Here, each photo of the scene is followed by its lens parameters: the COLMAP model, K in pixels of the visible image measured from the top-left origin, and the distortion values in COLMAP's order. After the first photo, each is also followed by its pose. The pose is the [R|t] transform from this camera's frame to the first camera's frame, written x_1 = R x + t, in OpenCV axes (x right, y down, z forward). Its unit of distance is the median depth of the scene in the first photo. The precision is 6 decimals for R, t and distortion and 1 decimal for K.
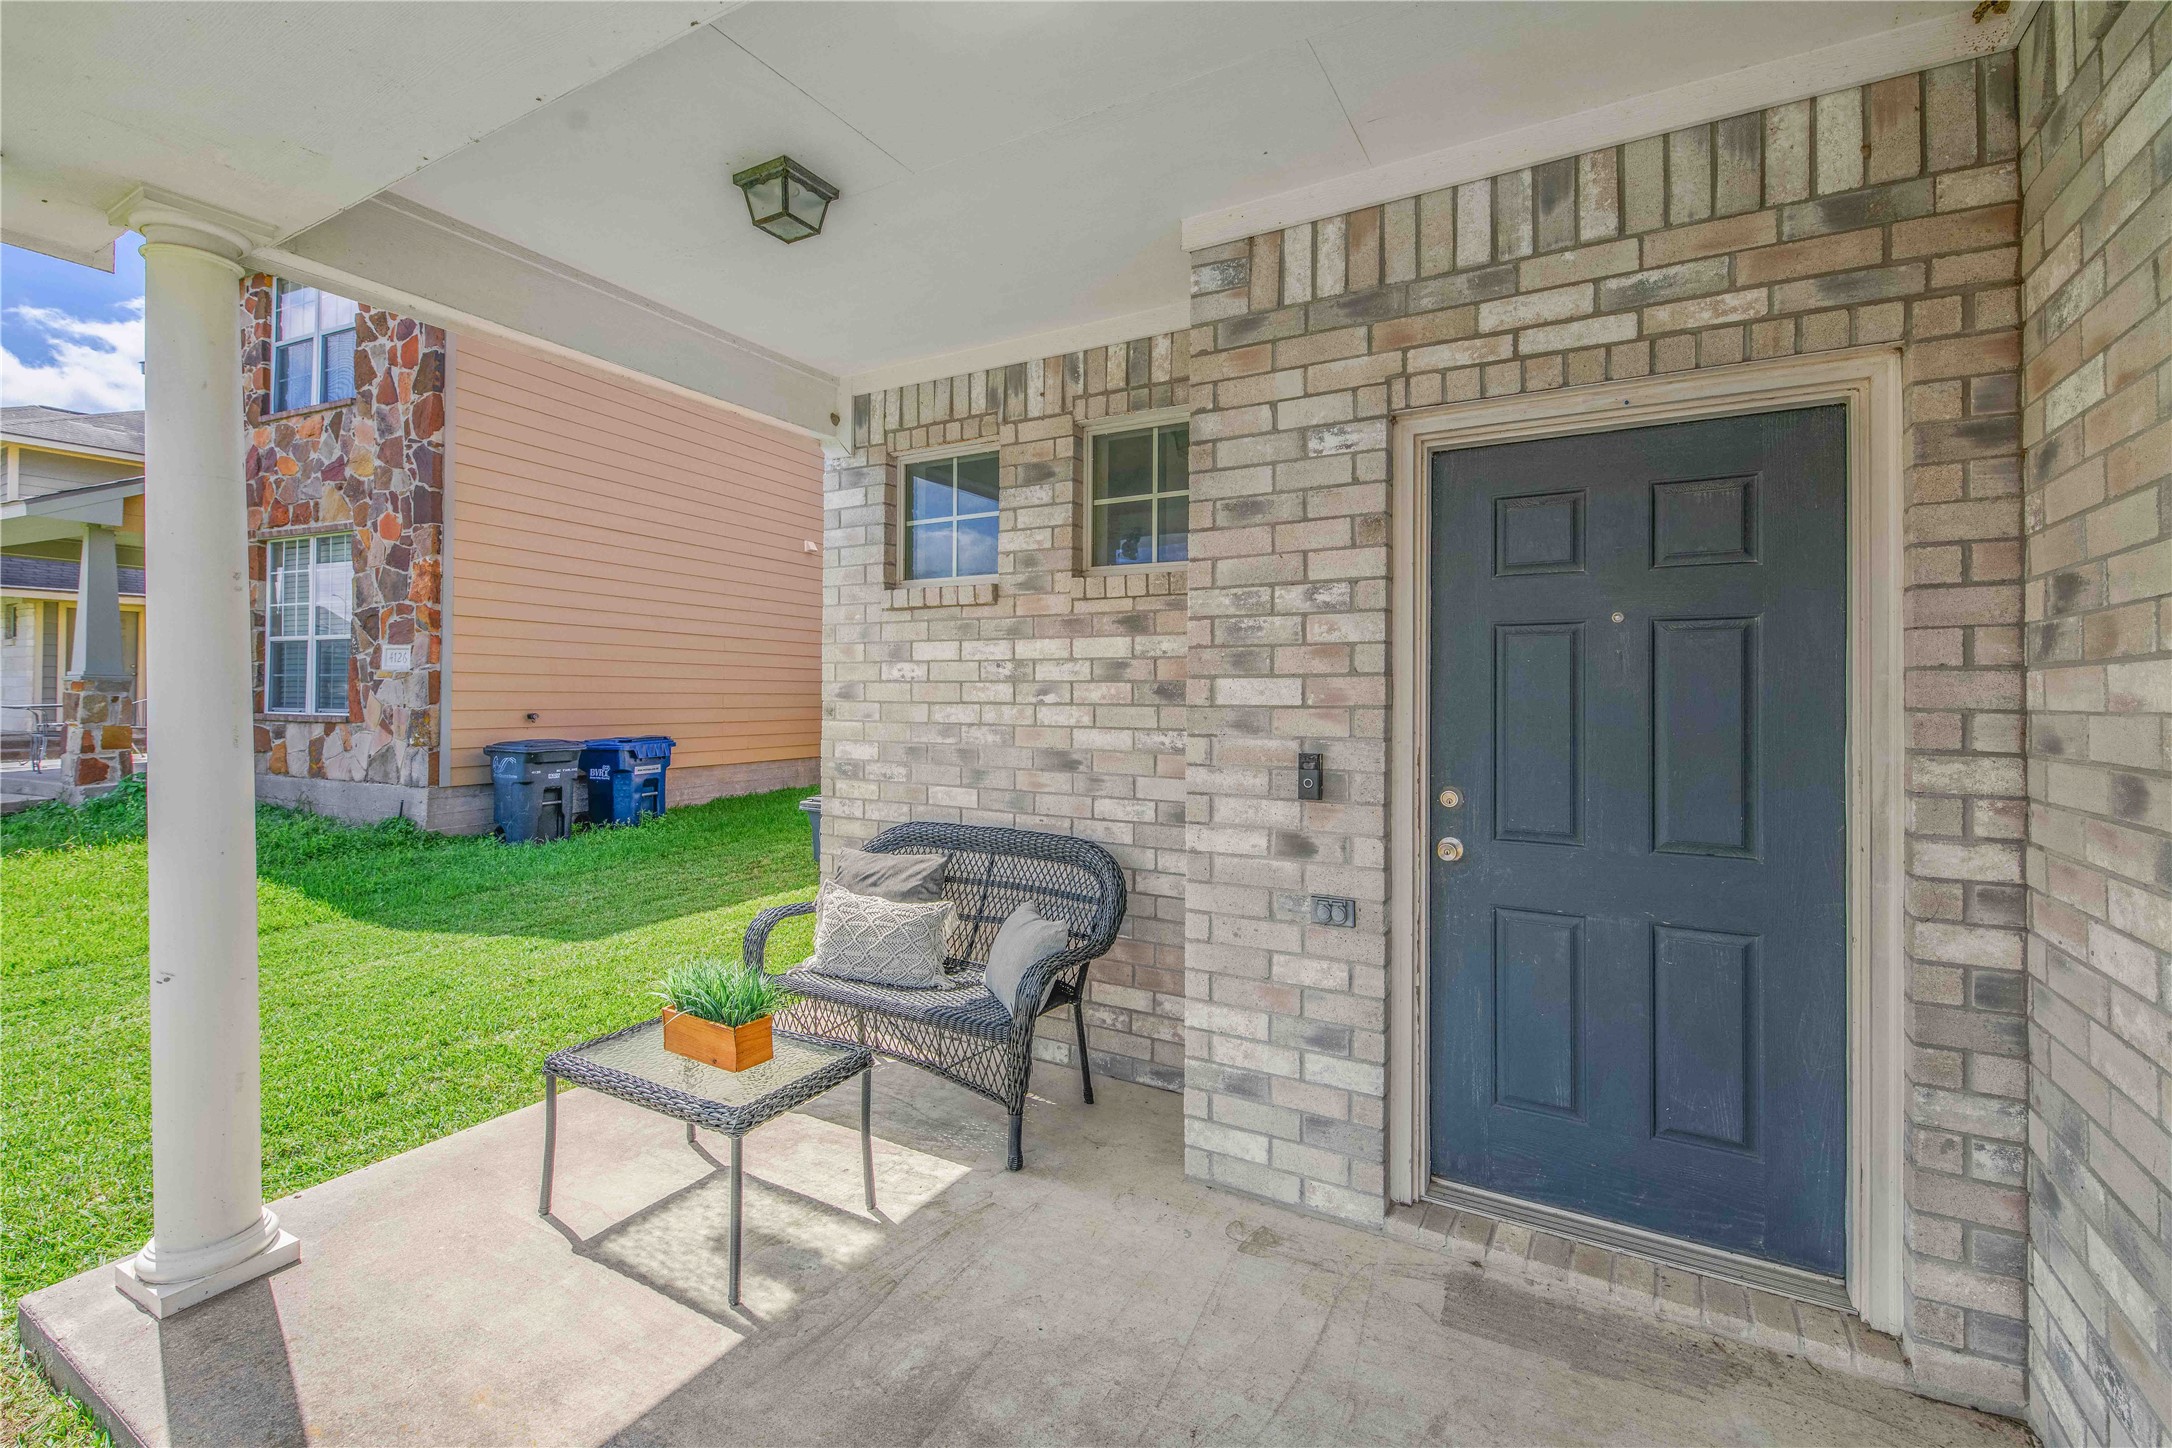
lens RADIAL K [[967.9, 0, 1051.1], [0, 967.9, 669.9], [0, 0, 1]] dist [0.009146, -0.003812]
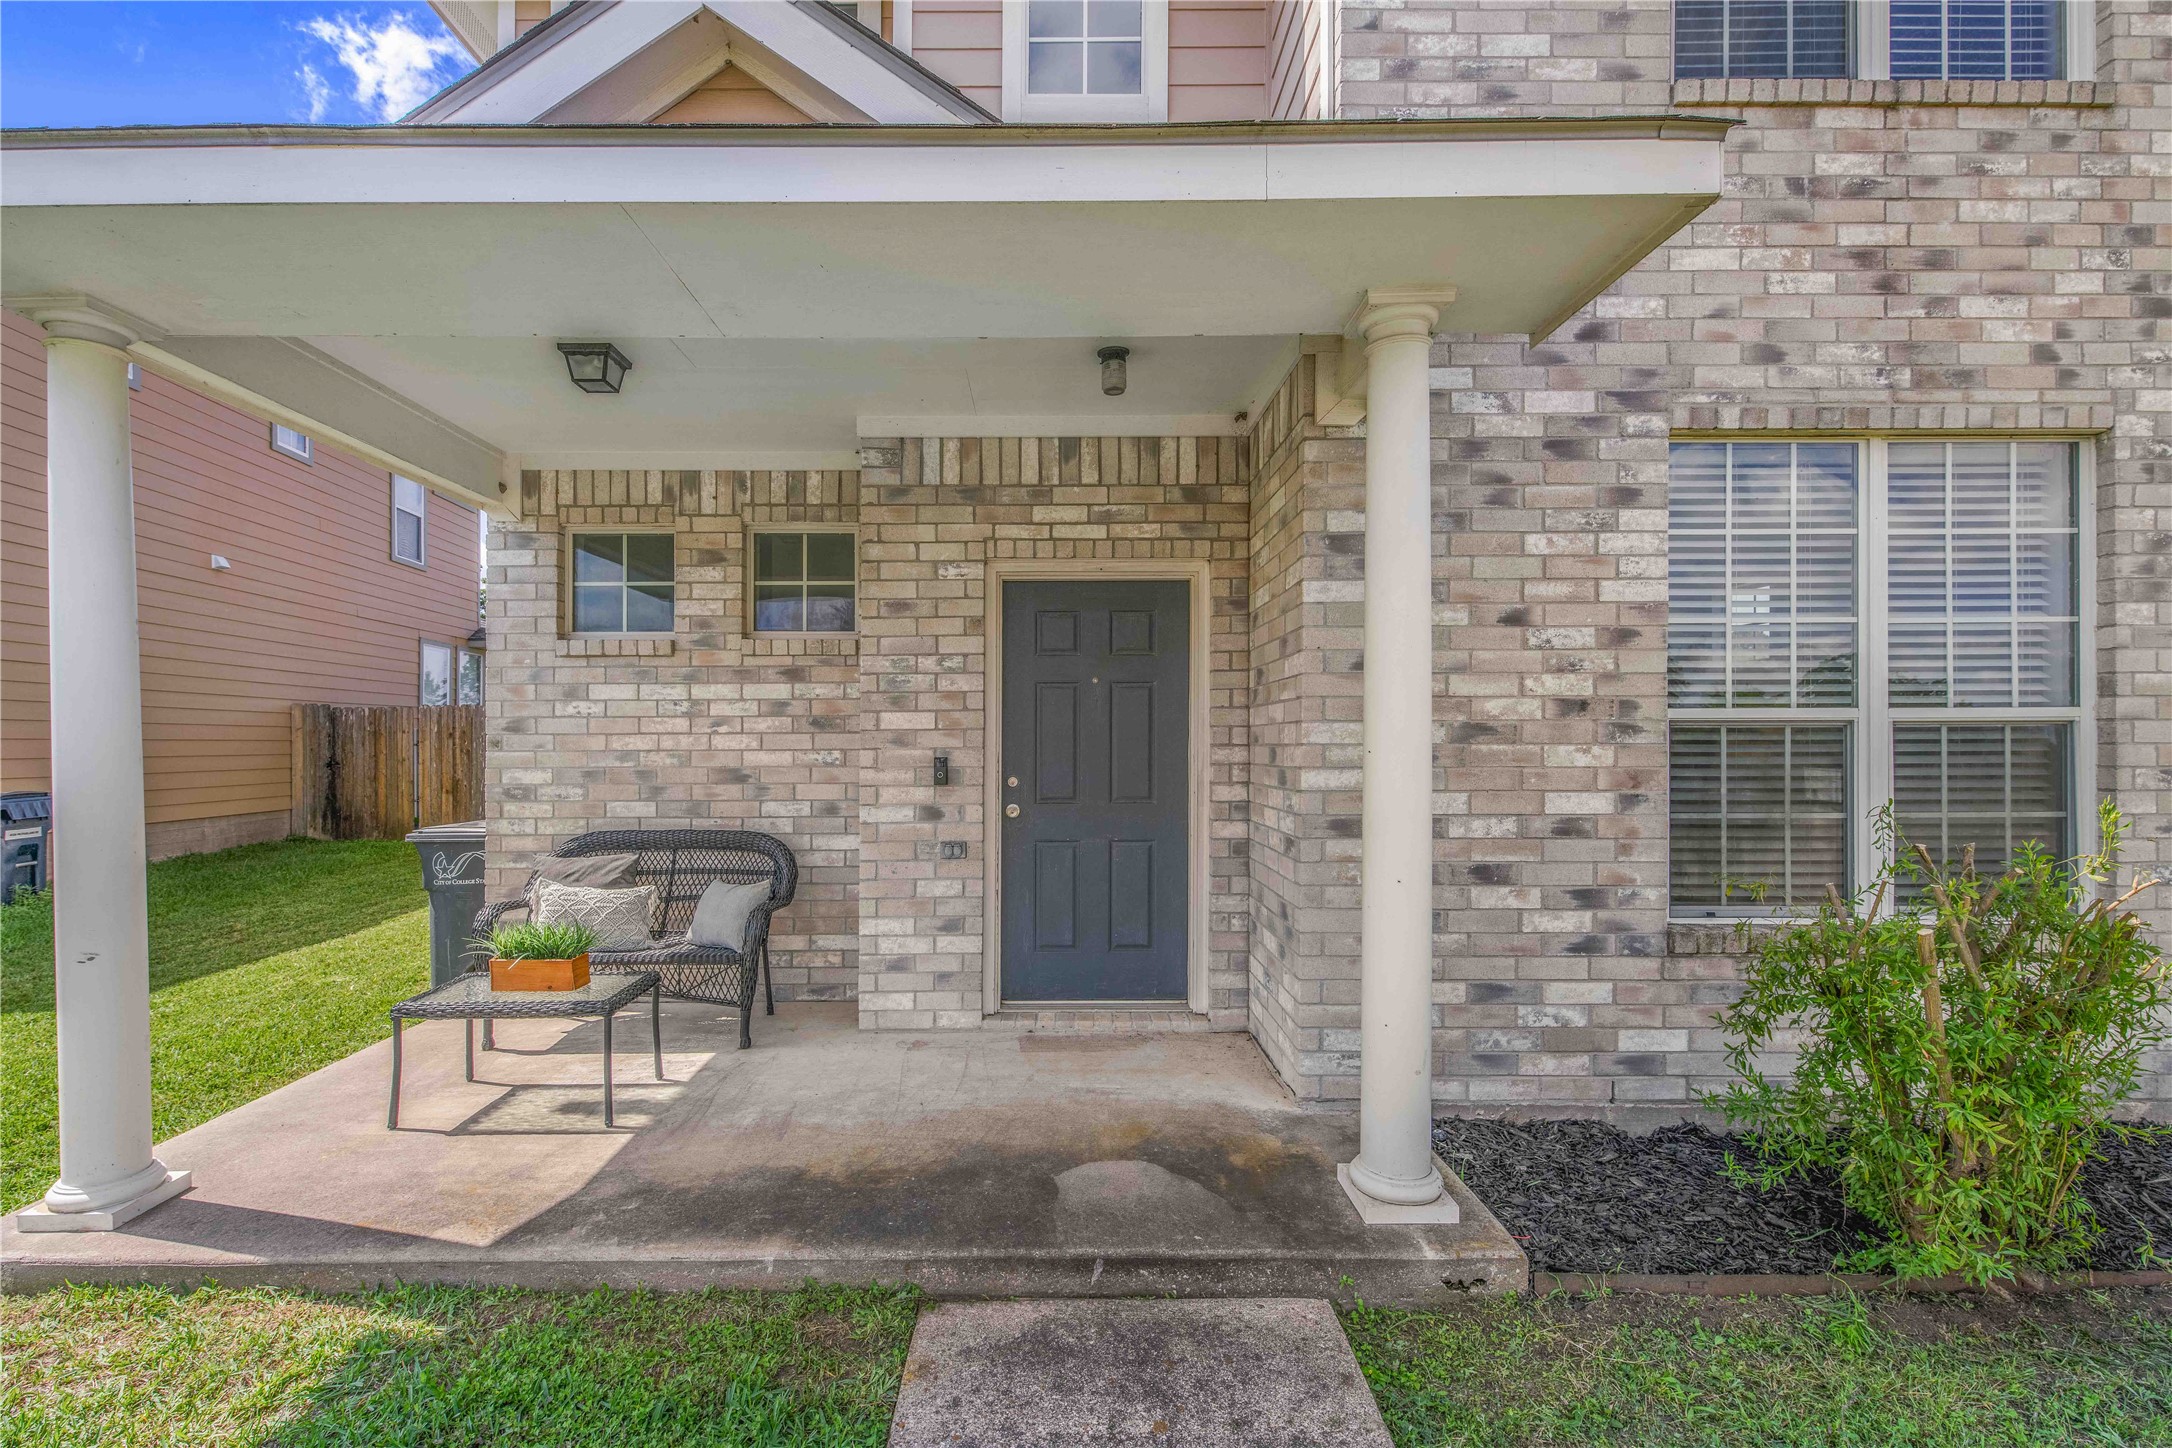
lens RADIAL K [[967.9, 0, 1073.8], [0, 967.9, 726.8], [0, 0, 1]] dist [0.009146, -0.003812]
pose [[0.844851, -0.003916, 0.534988, -0.432245], [-0.002598, 0.999931, 0.011423, 0.013936], [-0.534996, -0.011041, 0.844783, -0.534976]]
